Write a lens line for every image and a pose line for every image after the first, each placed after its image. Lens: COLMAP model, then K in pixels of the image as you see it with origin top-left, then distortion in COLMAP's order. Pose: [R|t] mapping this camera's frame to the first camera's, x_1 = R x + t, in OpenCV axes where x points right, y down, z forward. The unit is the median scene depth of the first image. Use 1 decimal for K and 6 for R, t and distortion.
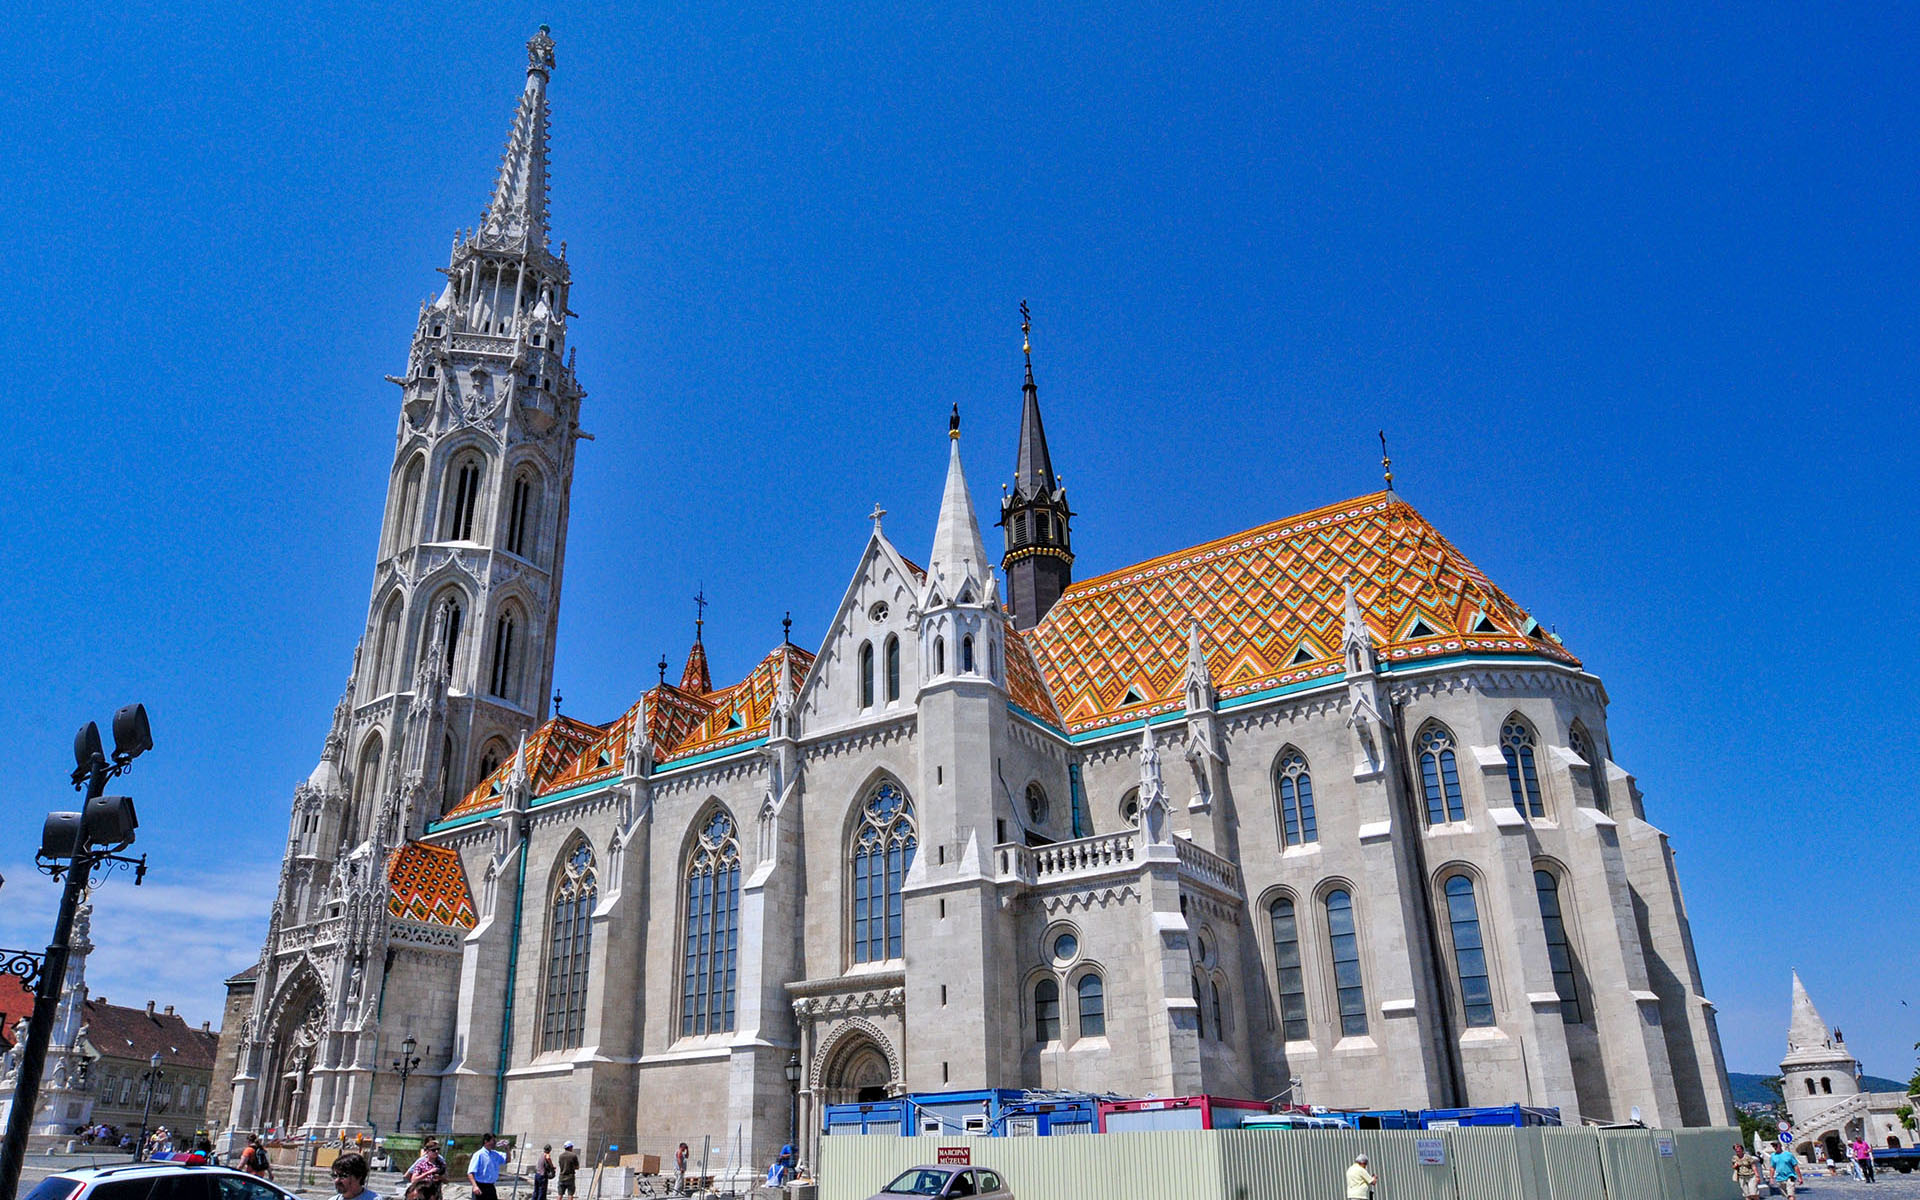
lens RADIAL K [[1201.9, 0, 960.8], [0, 1201.9, 730.8], [0, 0, 1]] dist [-0.013748, -0.001708]
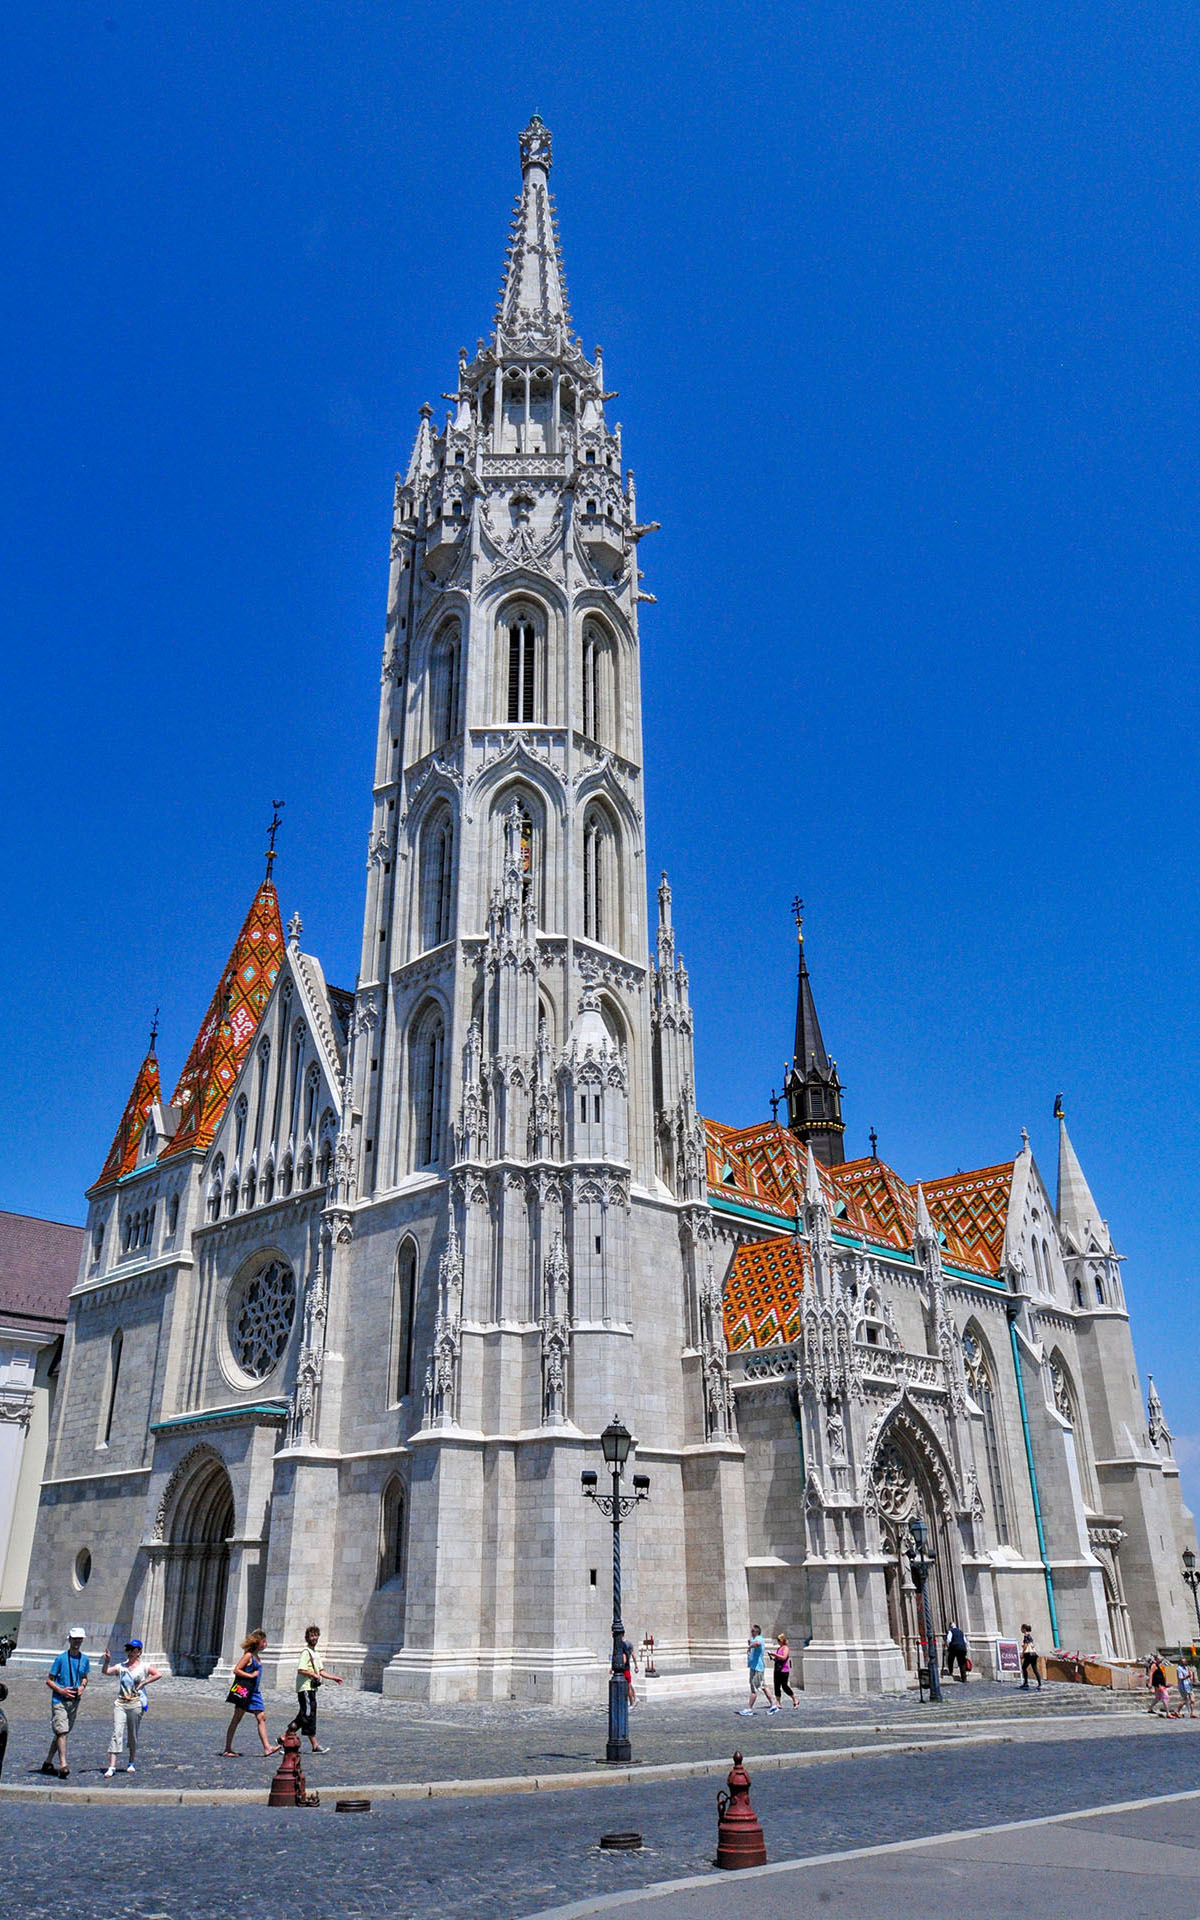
lens RADIAL K [[1317.4, 0, 600.0], [0, 1317.4, 960.0], [0, 0, 1]] dist [-0.008031, -0.004258]
pose [[0.195164, 0.443728, 0.874652, -1.390441], [-0.329988, 0.869516, -0.367491, 0.308428], [-0.923590, -0.216904, 0.316123, 0.945974]]
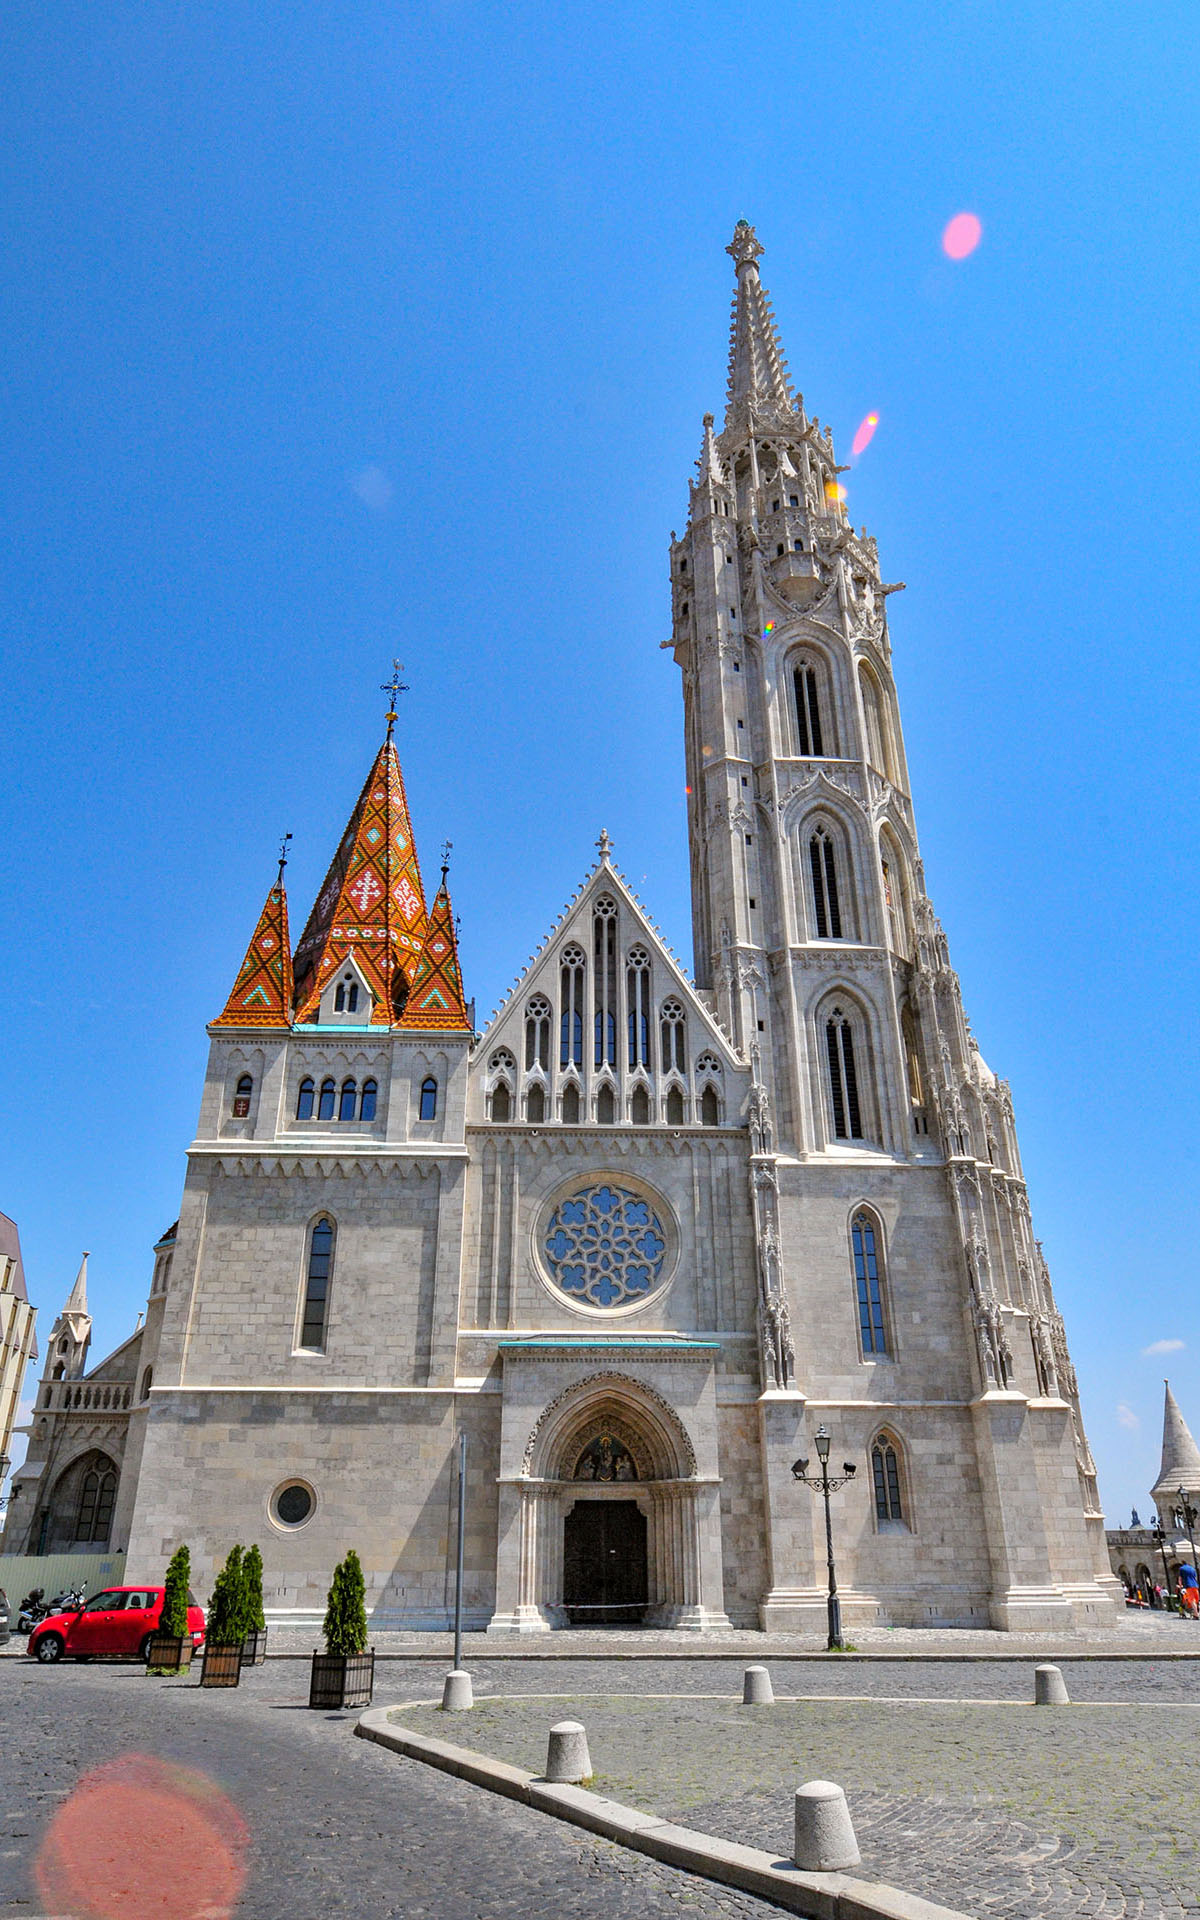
lens RADIAL K [[1169.4, 0, 600.0], [0, 1169.4, 960.0], [0, 0, 1]] dist [-0.010914, -0.003348]
pose [[-0.591257, 0.377993, 0.712416, -1.137832], [-0.261134, 0.746044, -0.612558, 0.599383], [-0.763036, -0.548215, -0.342397, 1.769379]]
